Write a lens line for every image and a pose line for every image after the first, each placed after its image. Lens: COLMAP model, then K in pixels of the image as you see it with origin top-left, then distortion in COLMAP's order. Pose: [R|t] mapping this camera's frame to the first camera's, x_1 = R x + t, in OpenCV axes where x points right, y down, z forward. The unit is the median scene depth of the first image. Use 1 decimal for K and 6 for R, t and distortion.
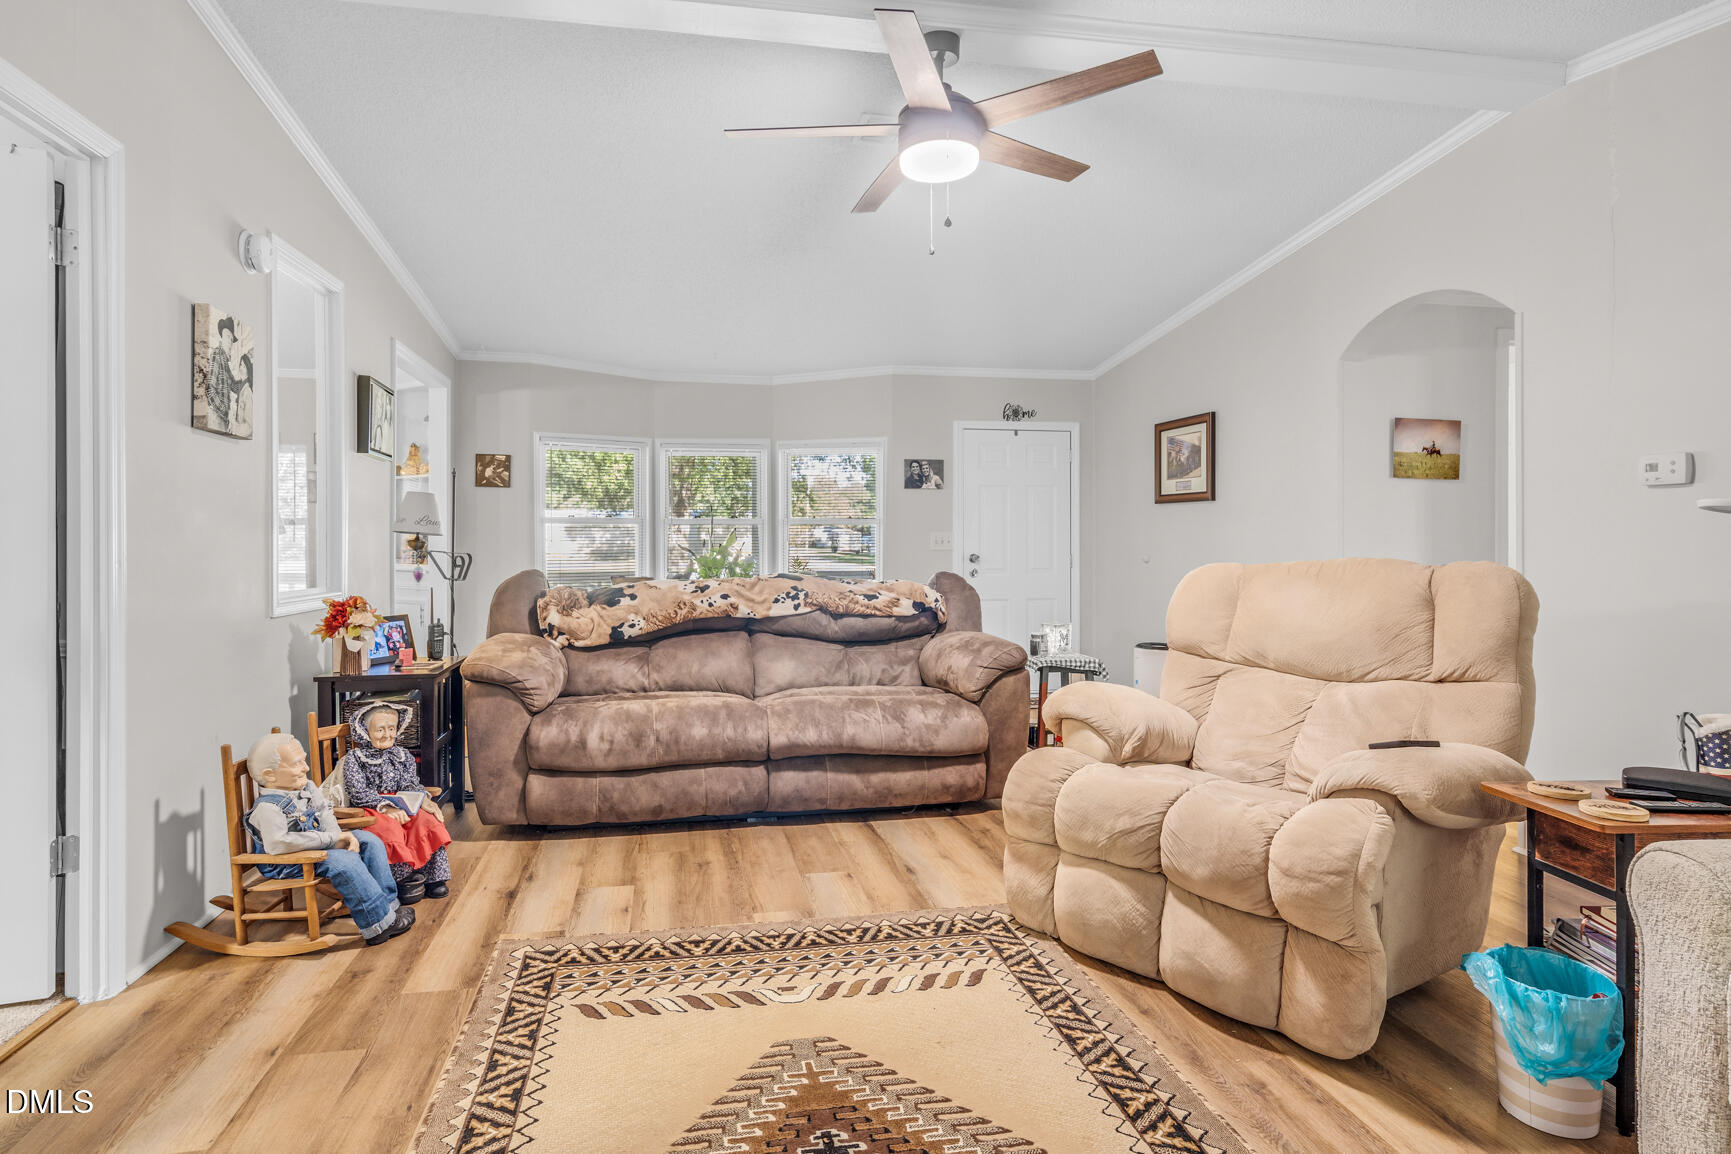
lens RADIAL K [[916.3, 0, 859.1], [0, 916.3, 537.5], [0, 0, 1]] dist [0.001037, 0.000052]
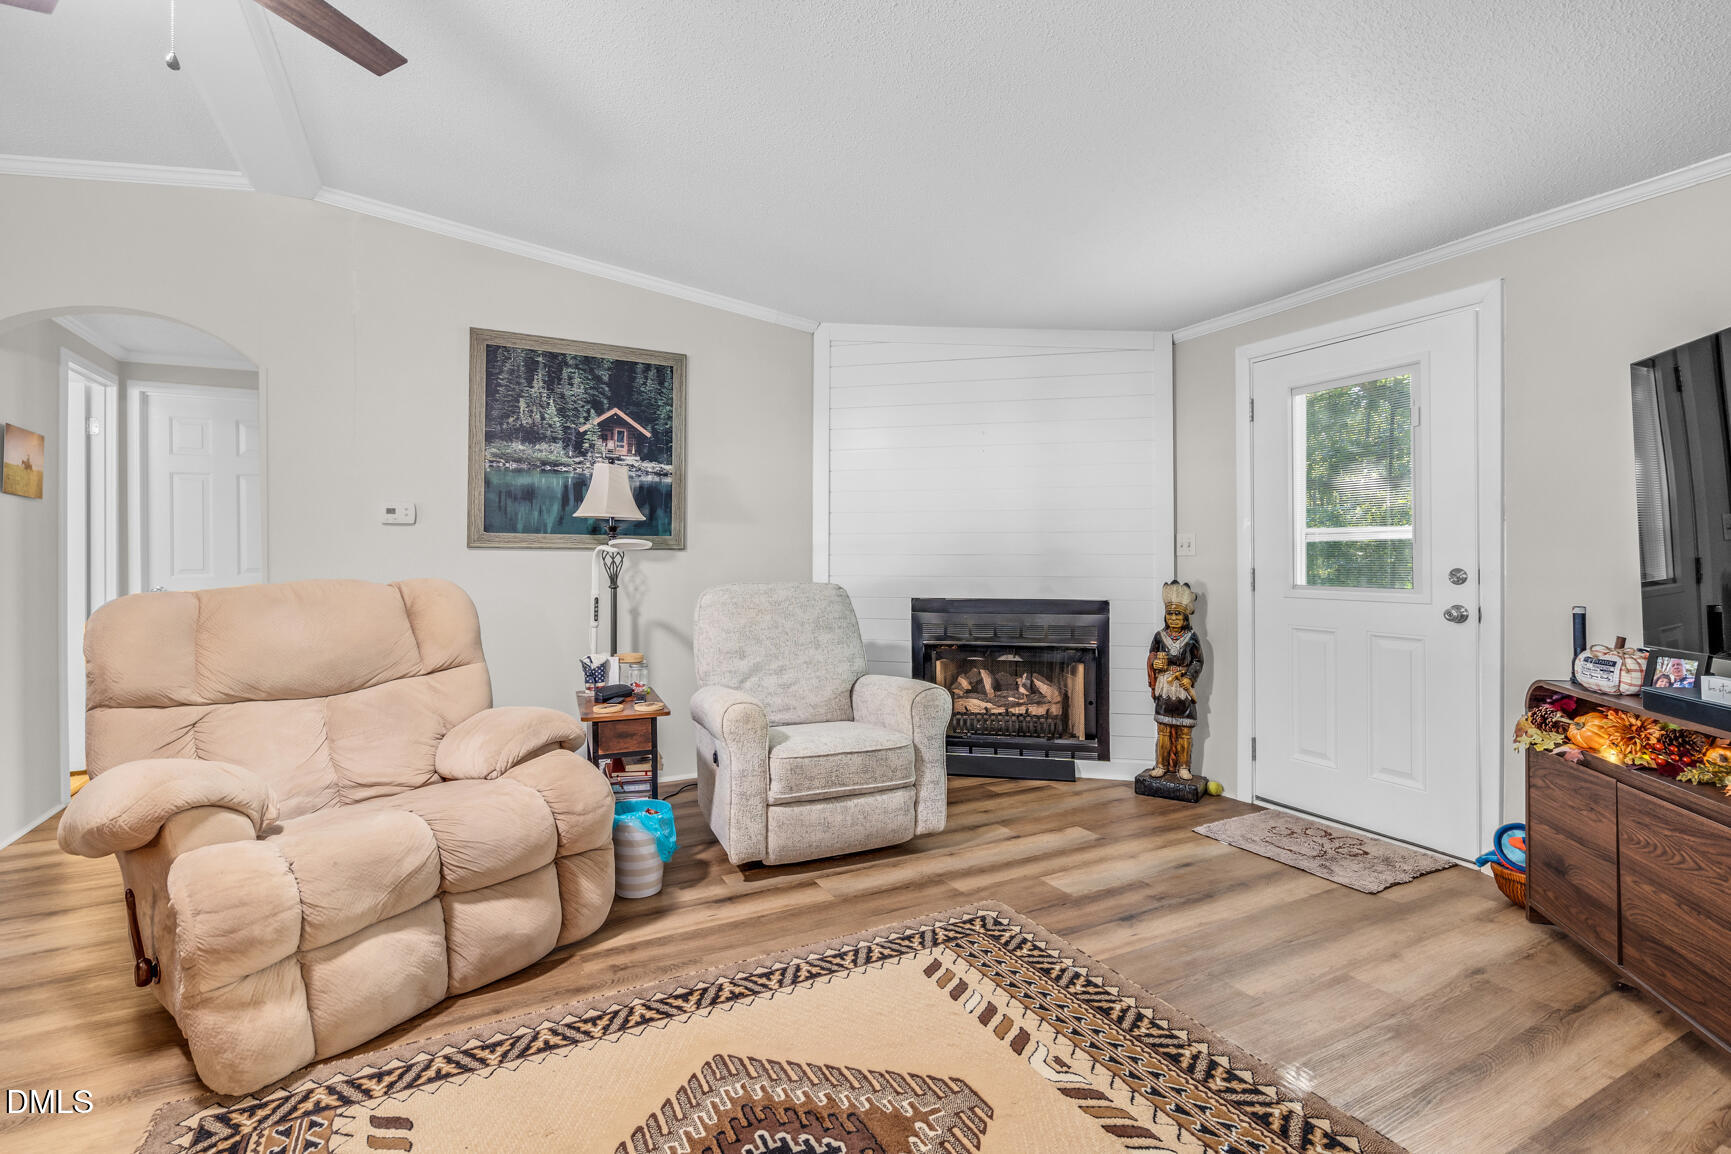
lens RADIAL K [[796.6, 0, 843.1], [0, 796.6, 553.0], [0, 0, 1]] dist [-0.002038, 0.000412]
pose [[-0.279306, 0.008253, 0.960167, -0.622205], [0.005152, 0.999962, -0.007096, 0.001870], [-0.960188, 0.002965, -0.279338, 0.802995]]
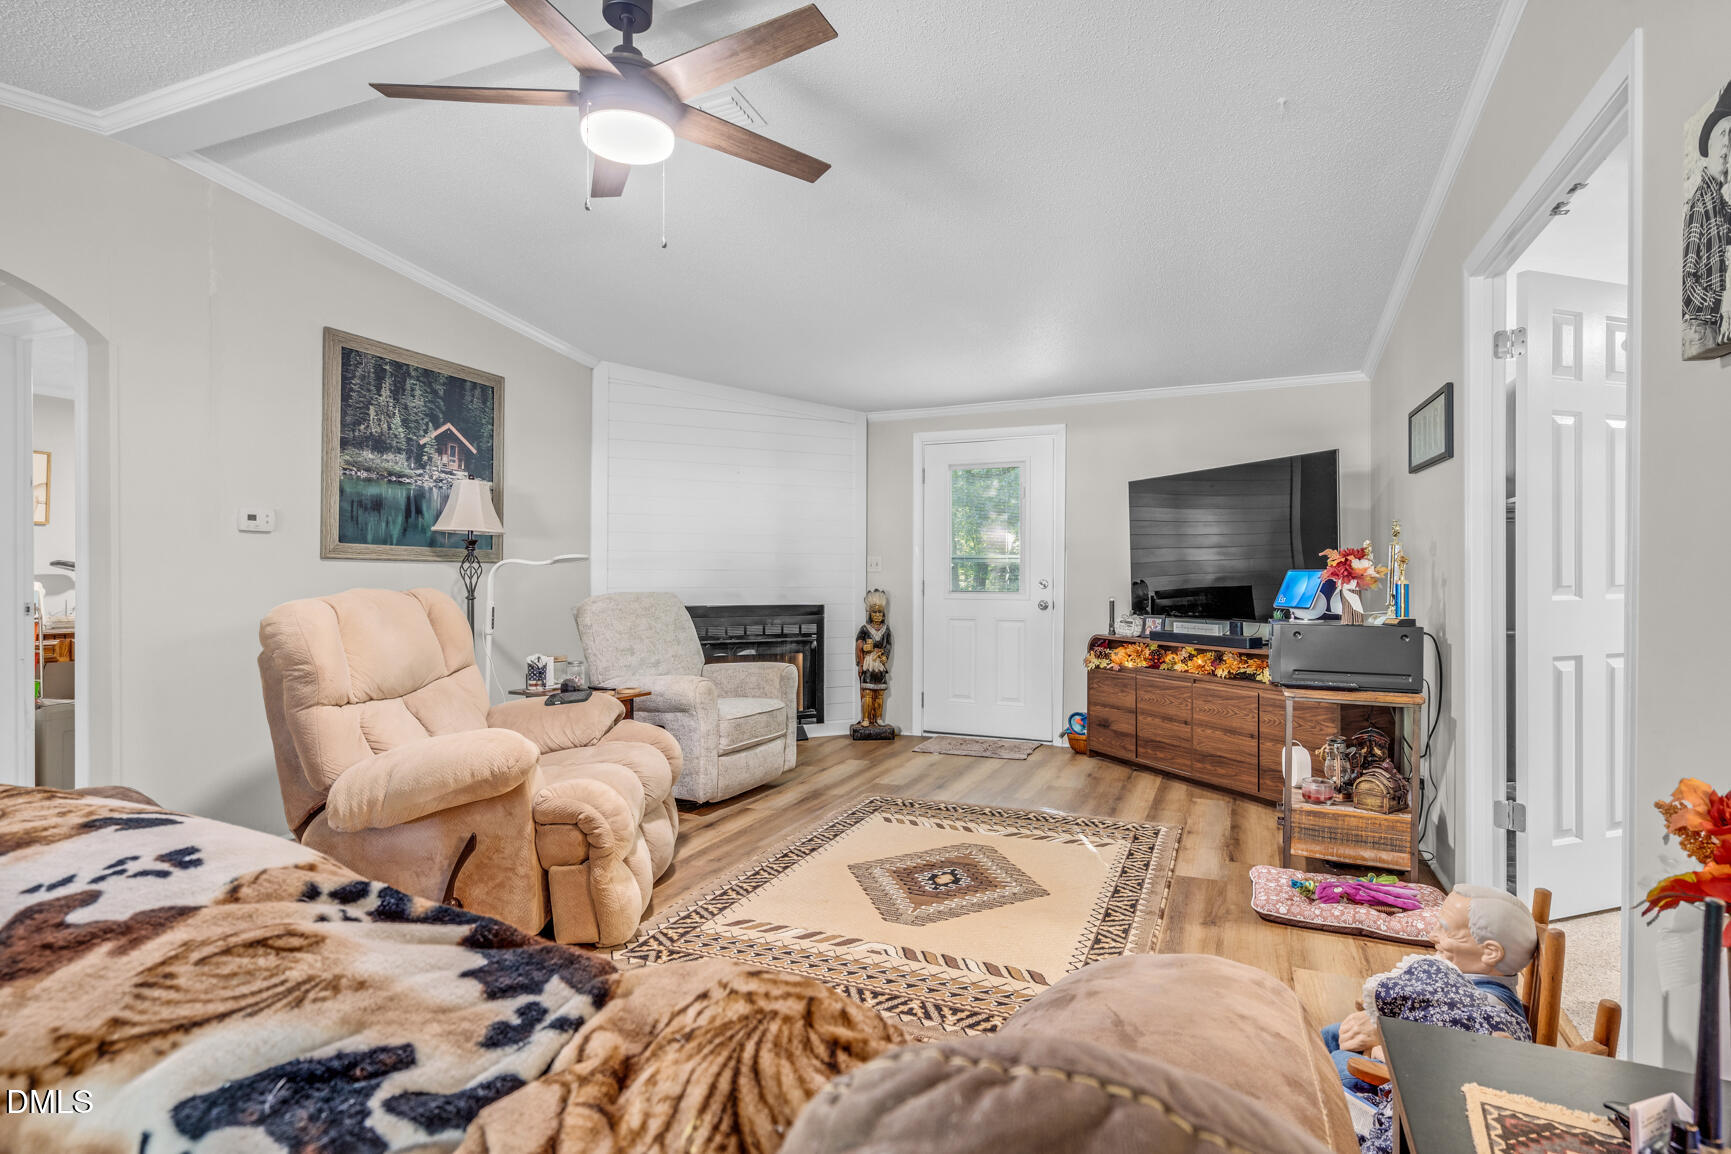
lens RADIAL K [[862.2, 0, 865.5], [0, 862.2, 577.0], [0, 0, 1]] dist [0.004408, 0.000744]
pose [[-0.822466, -0.000090, 0.568814, -0.665054], [0.001527, 0.999996, 0.002366, 0.008866], [-0.568812, 0.002815, -0.822463, 1.826753]]
